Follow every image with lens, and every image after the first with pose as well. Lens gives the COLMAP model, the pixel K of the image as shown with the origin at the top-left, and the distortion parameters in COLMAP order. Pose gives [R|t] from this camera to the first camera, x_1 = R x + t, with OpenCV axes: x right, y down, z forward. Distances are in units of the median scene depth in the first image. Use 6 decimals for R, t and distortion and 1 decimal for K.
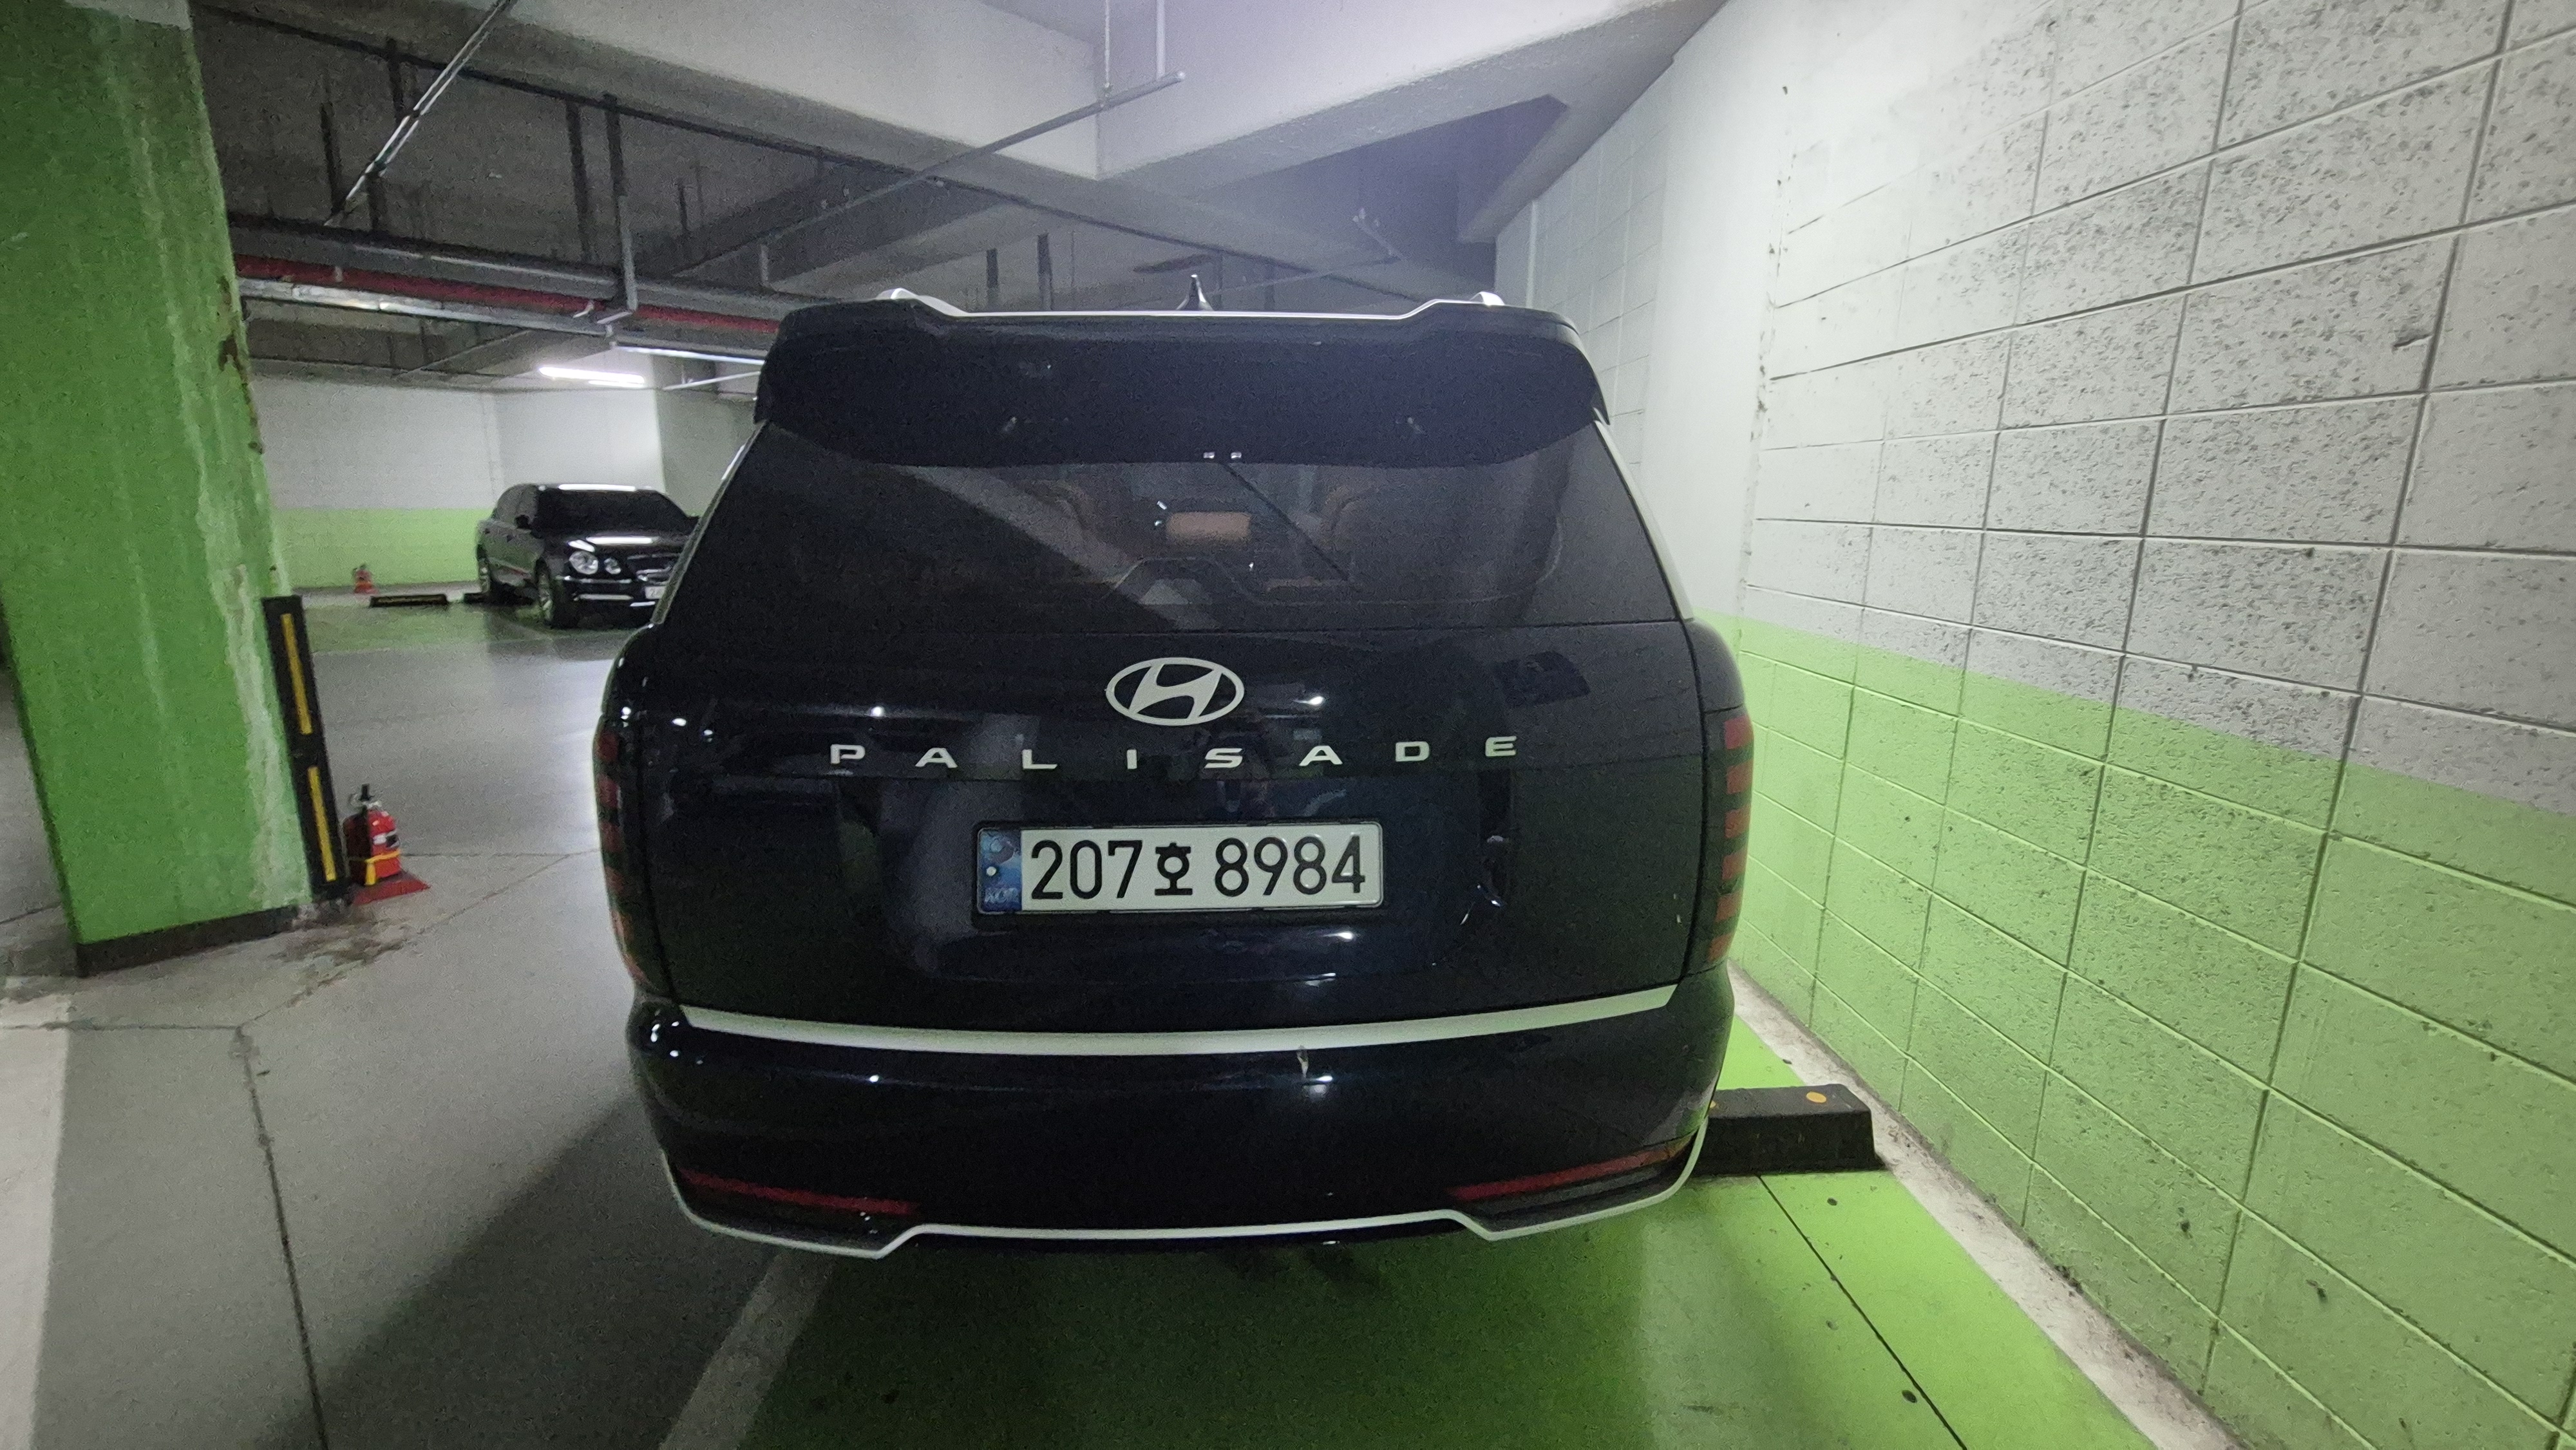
lens RADIAL K [[1059.7, 0, 1266.0], [0, 1059.7, 722.1], [0, 0, 1]] dist [0.004890, -0.000349]
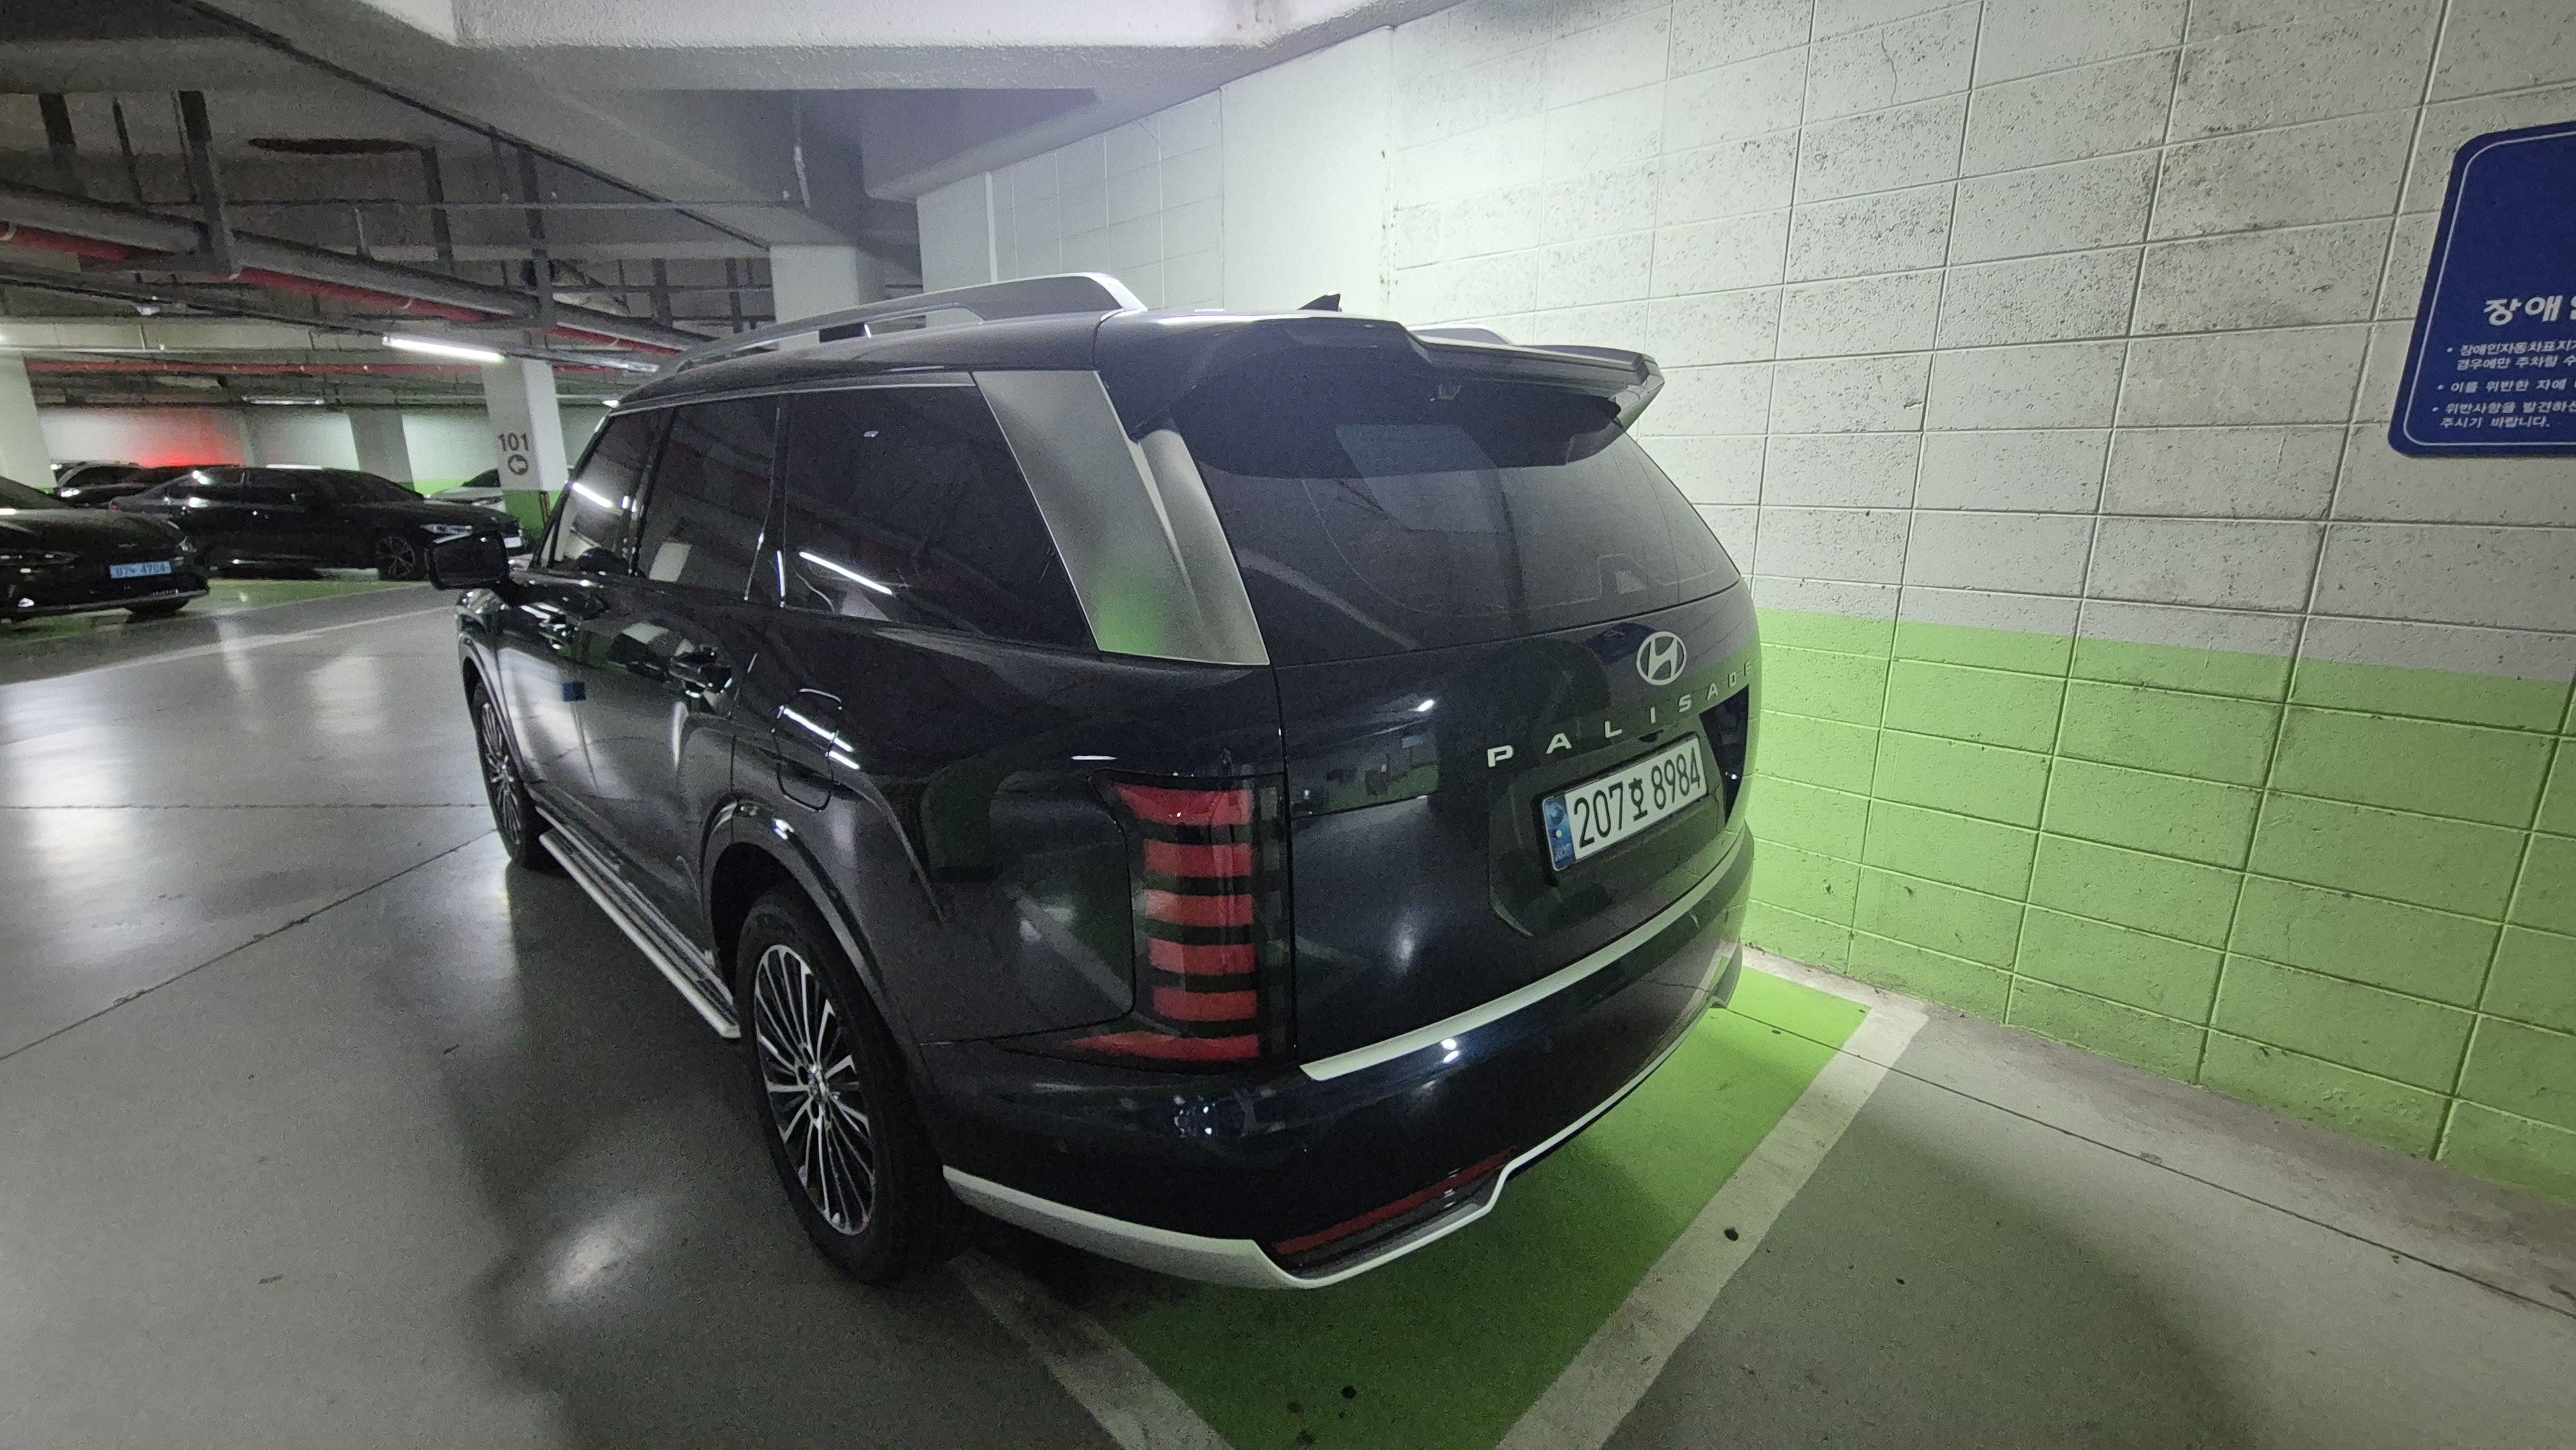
lens RADIAL K [[1059.7, 0, 1308.5], [0, 1059.7, 726.3], [0, 0, 1]] dist [0.004890, -0.000349]
pose [[0.733337, -0.172246, 0.657684, -1.127483], [0.147354, 0.984648, 0.093574, -0.117134], [-0.663705, 0.028291, 0.747459, 0.283229]]
